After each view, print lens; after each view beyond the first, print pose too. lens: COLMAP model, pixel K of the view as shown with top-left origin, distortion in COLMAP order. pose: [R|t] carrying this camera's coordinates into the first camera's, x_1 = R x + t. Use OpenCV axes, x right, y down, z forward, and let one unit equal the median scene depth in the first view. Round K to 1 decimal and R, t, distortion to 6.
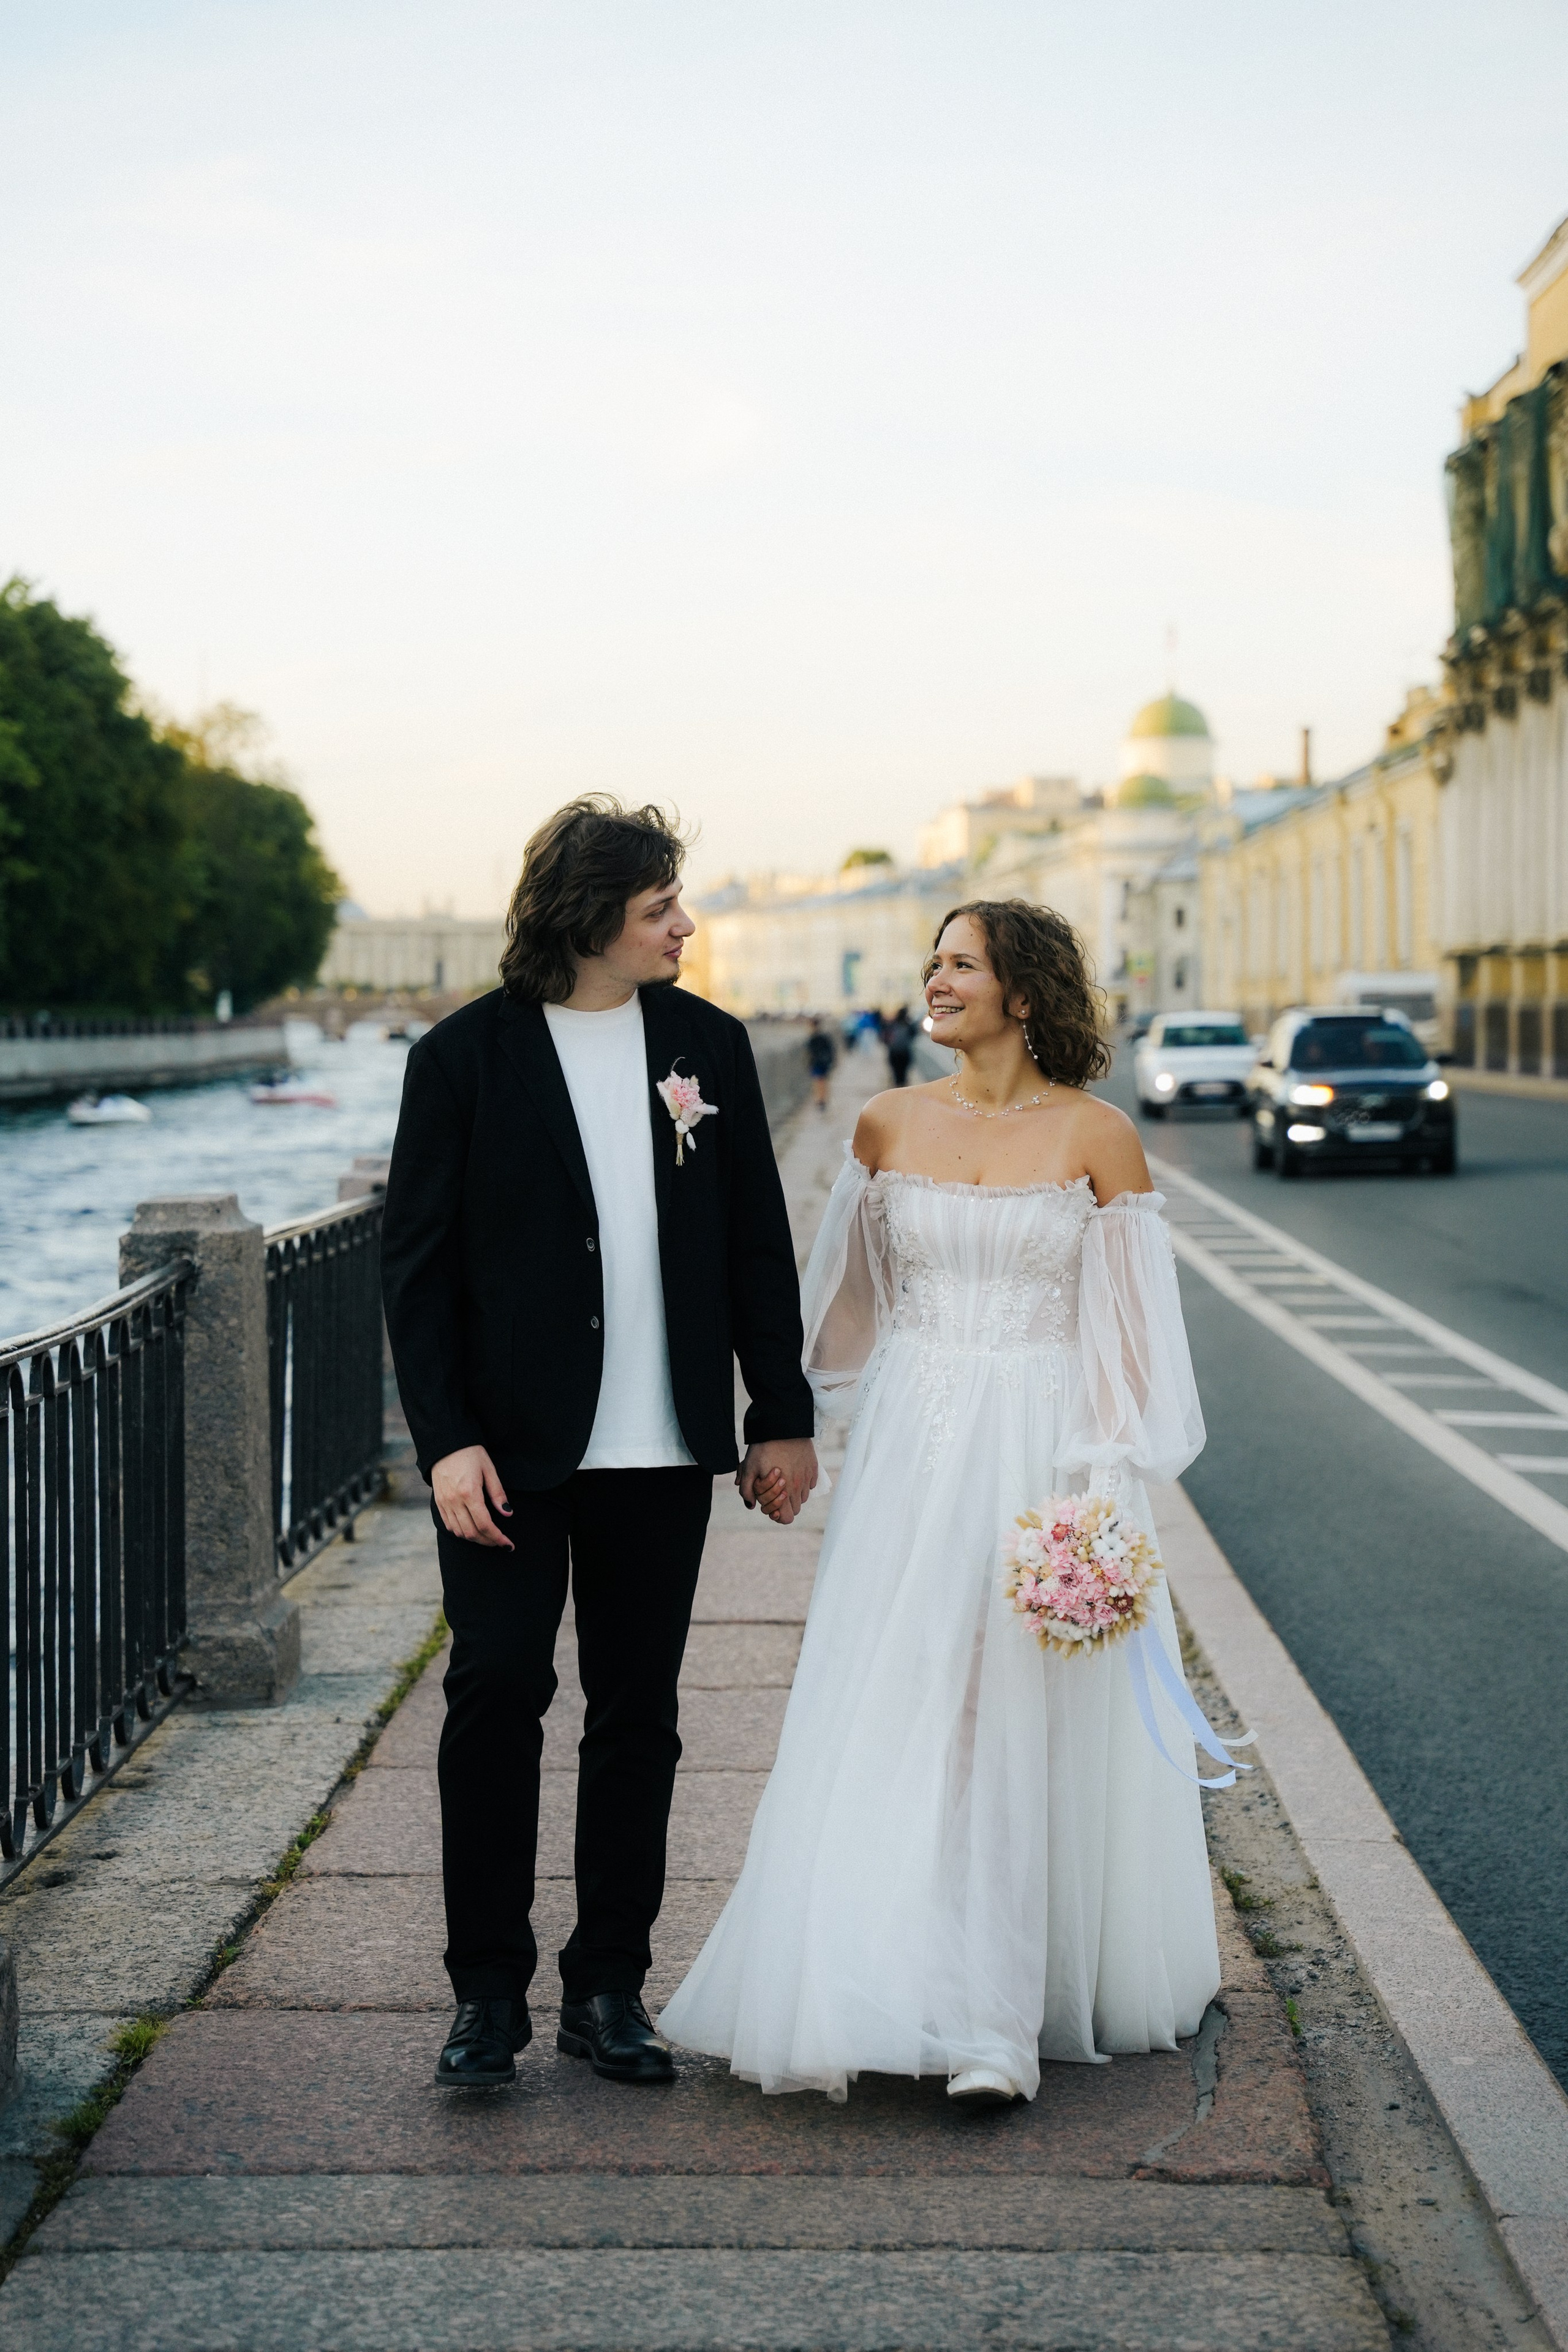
lens RADIAL K [[4514.9, 0, 816.3], [0, 4514.9, 1178.0], [0, 0, 1]] dist [0.336170, 0.014670]
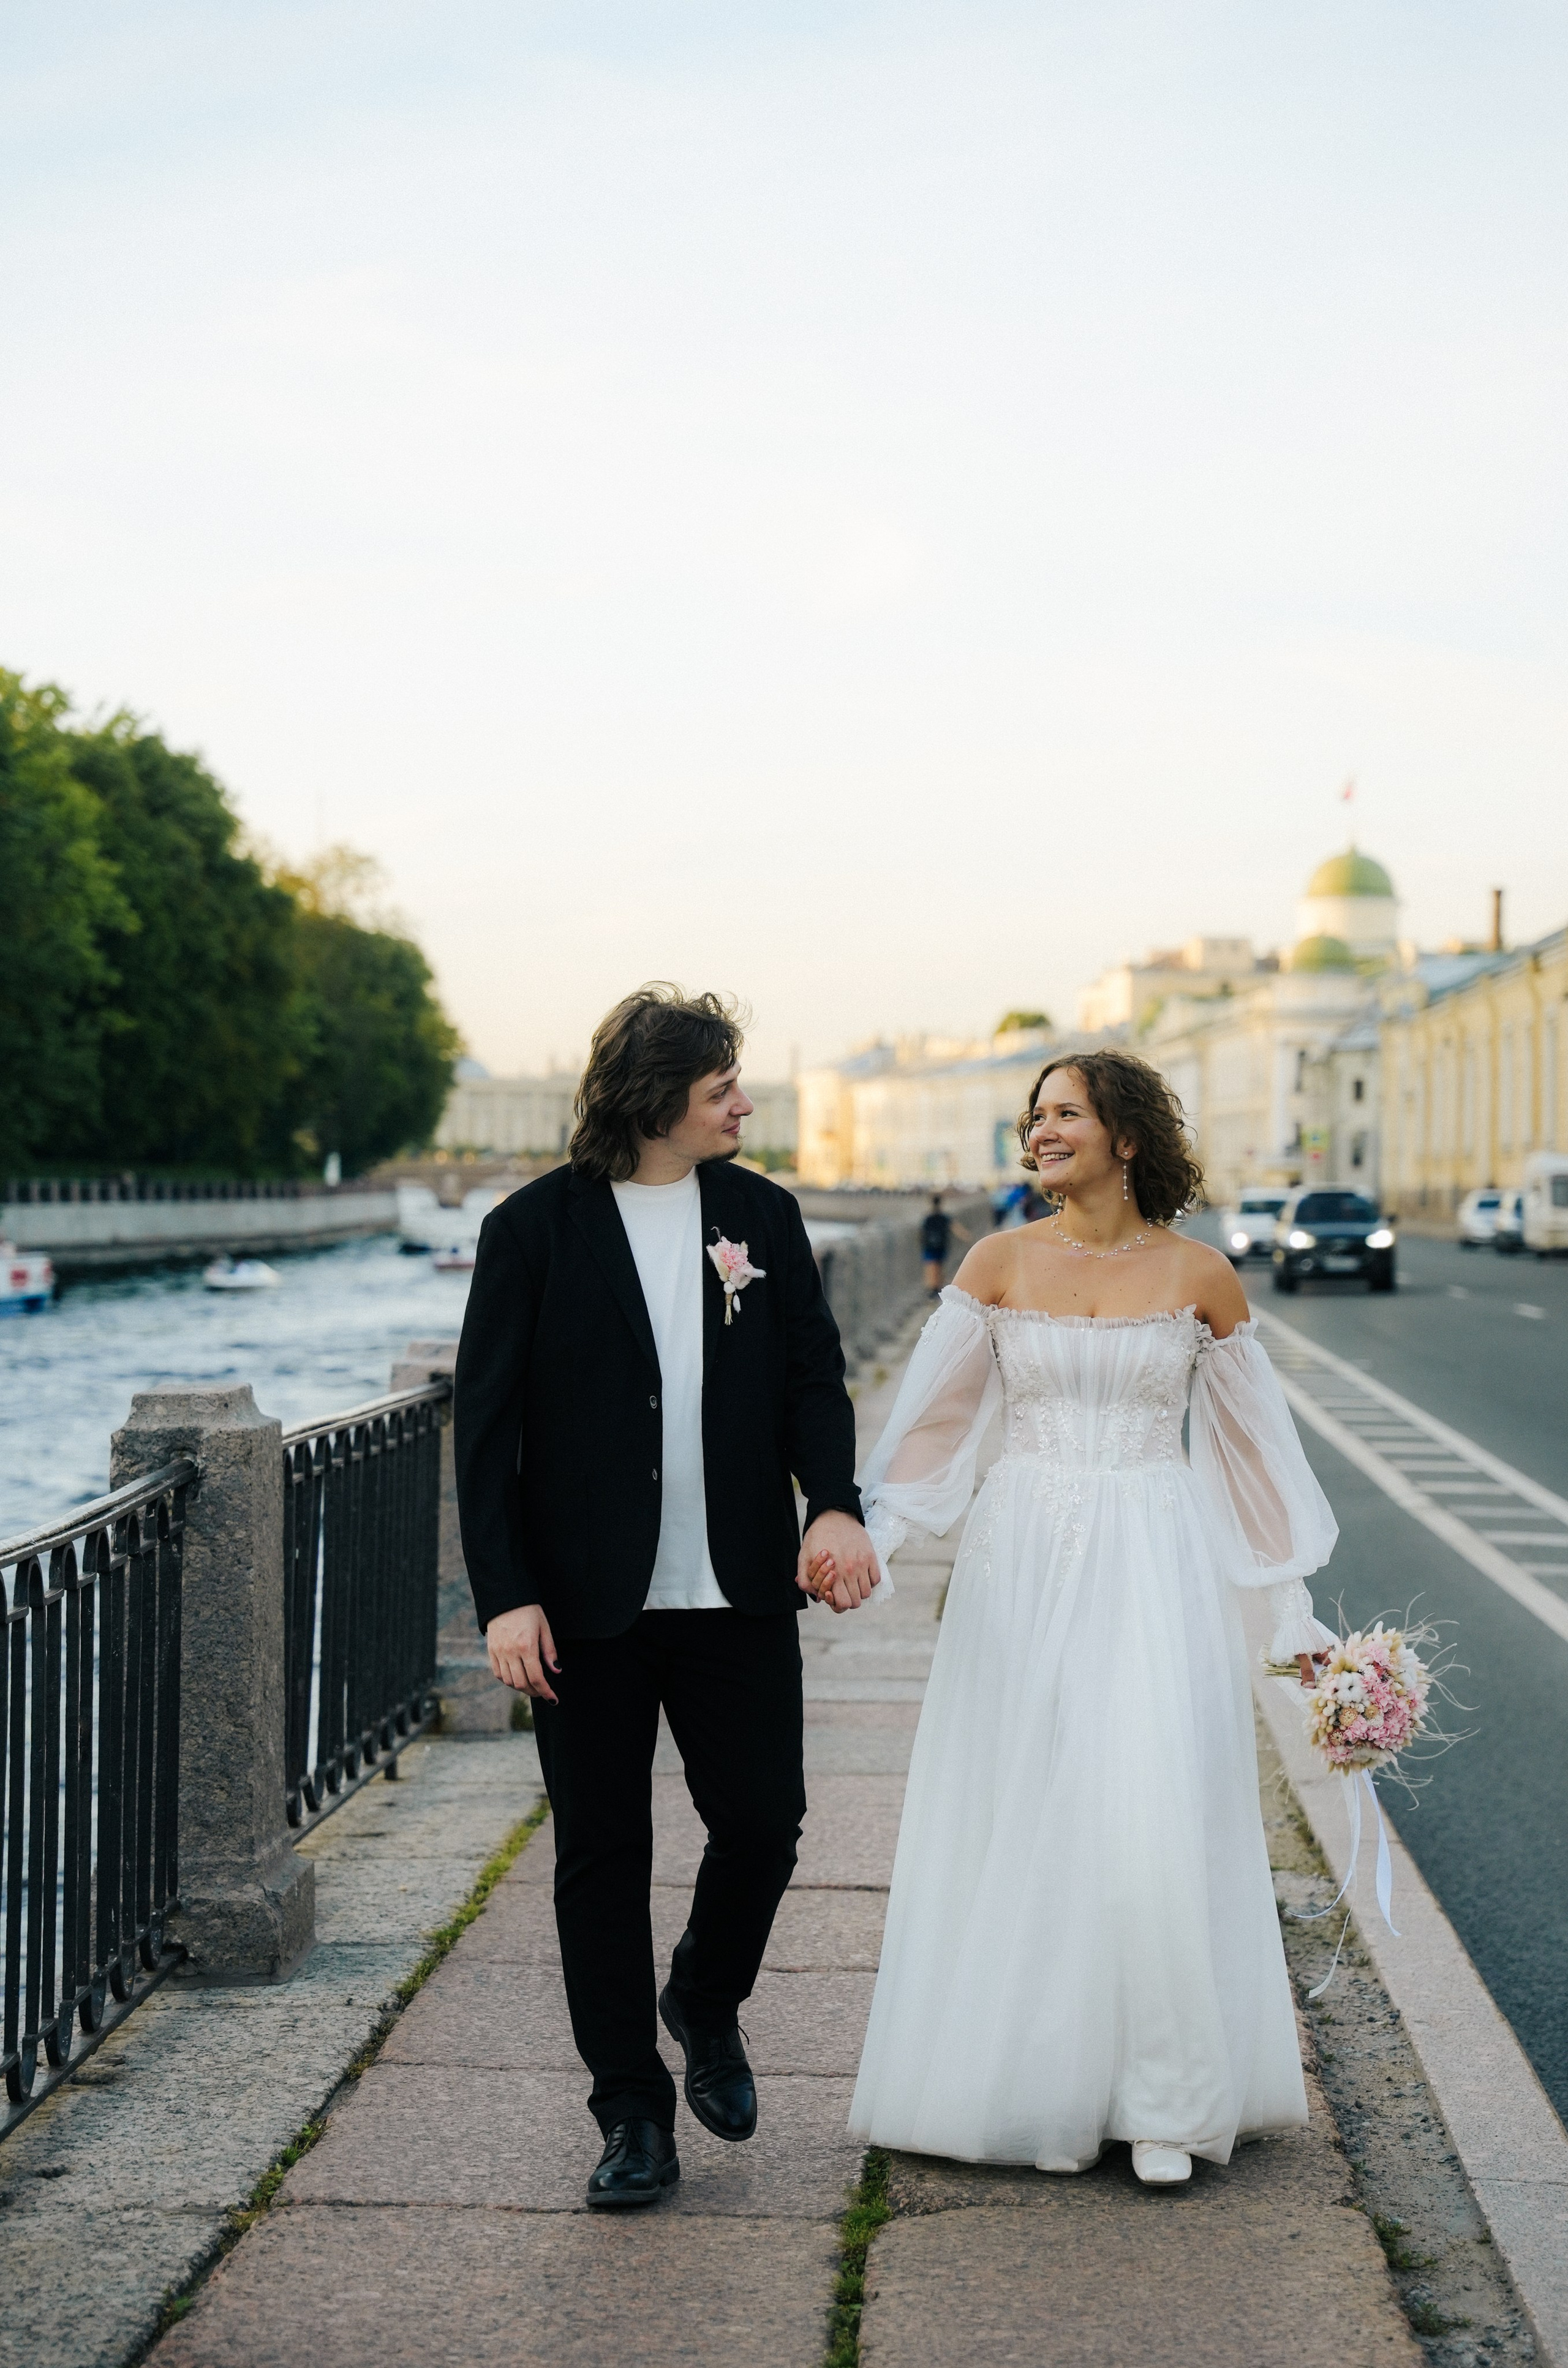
lens RADIAL K [[4848.4, 0, 893.5], [0, 4848.4, 1260.8], [0, 0, 1]] dist [0.343270, 0.291984]
pose [[0.999757, 0.016389, -0.014770, 0.008524], [-0.016696, 0.999642, -0.020891, -0.002851], [0.014423, 0.021133, 0.999673, 0.070008]]
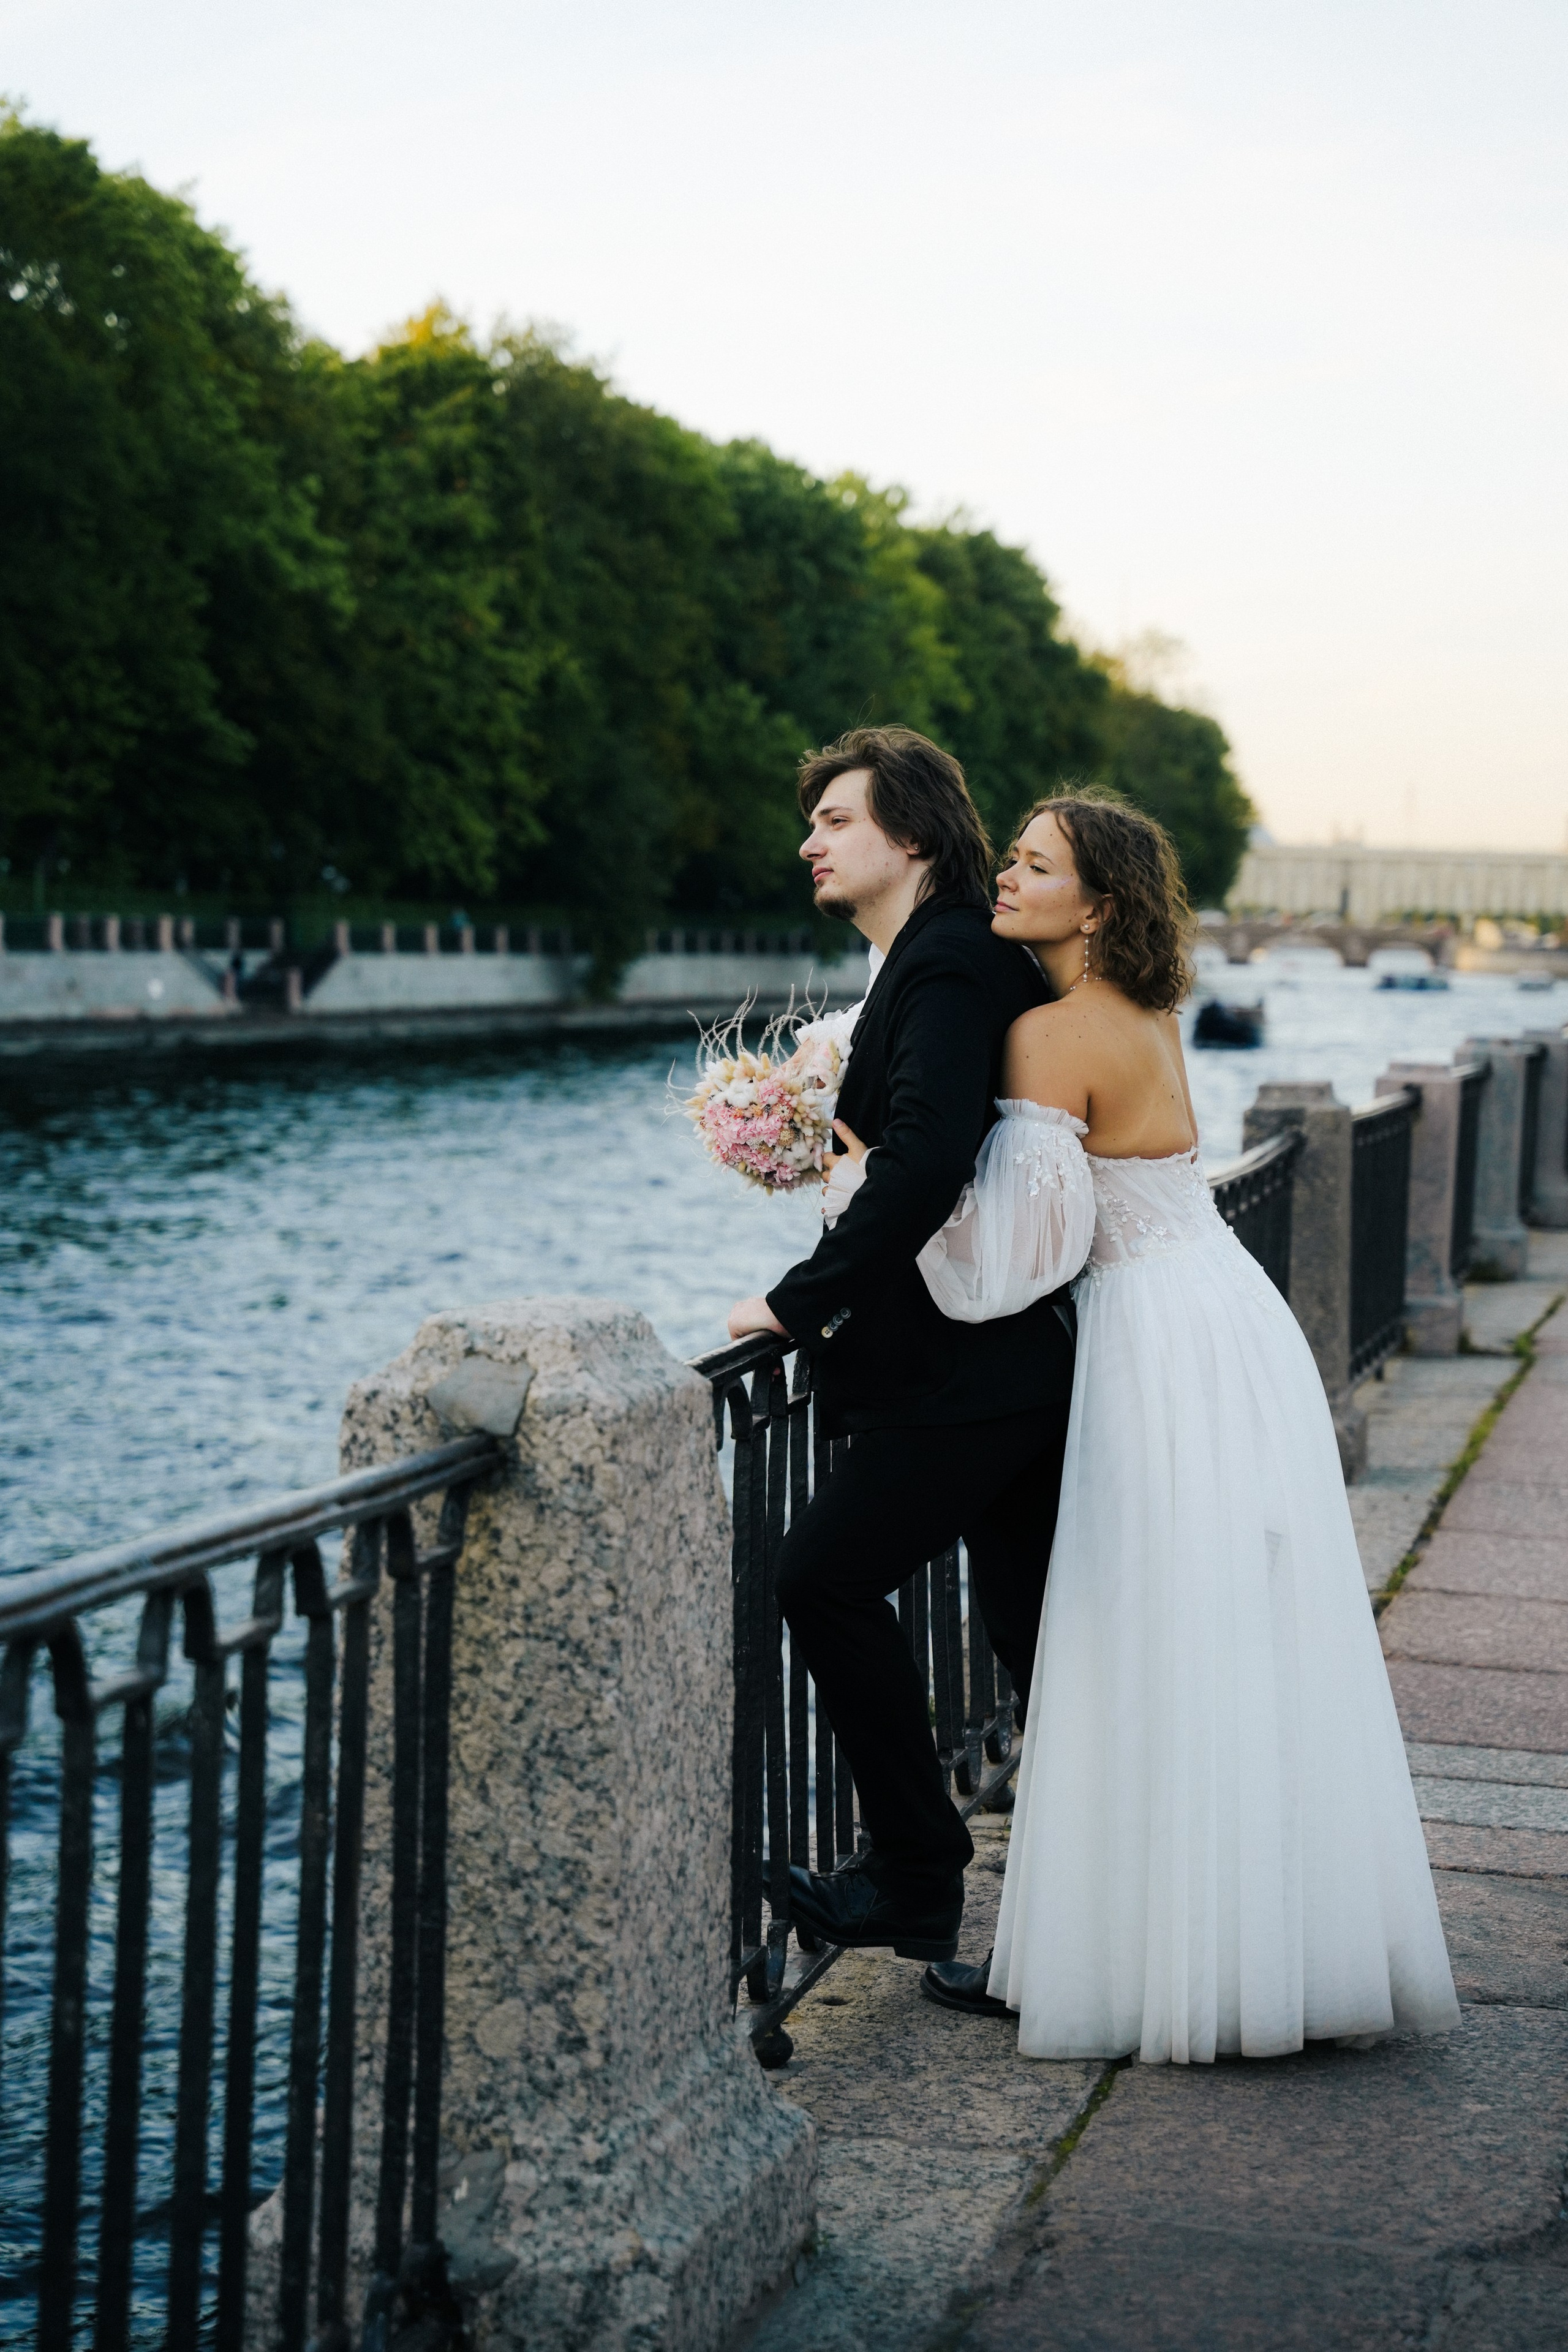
lens RADIAL K [[4479.1, 0, 734.6], [0, 4479.1, 1174.5], [0, 0, 1]] dist [0.283579, 0.245331]
pose [[0.975921, 0.044679, -0.213501, -0.022459], [-0.041170, 0.998934, 0.020855, 0.010357], [0.214206, -0.011563, 0.976720, -0.252151]]
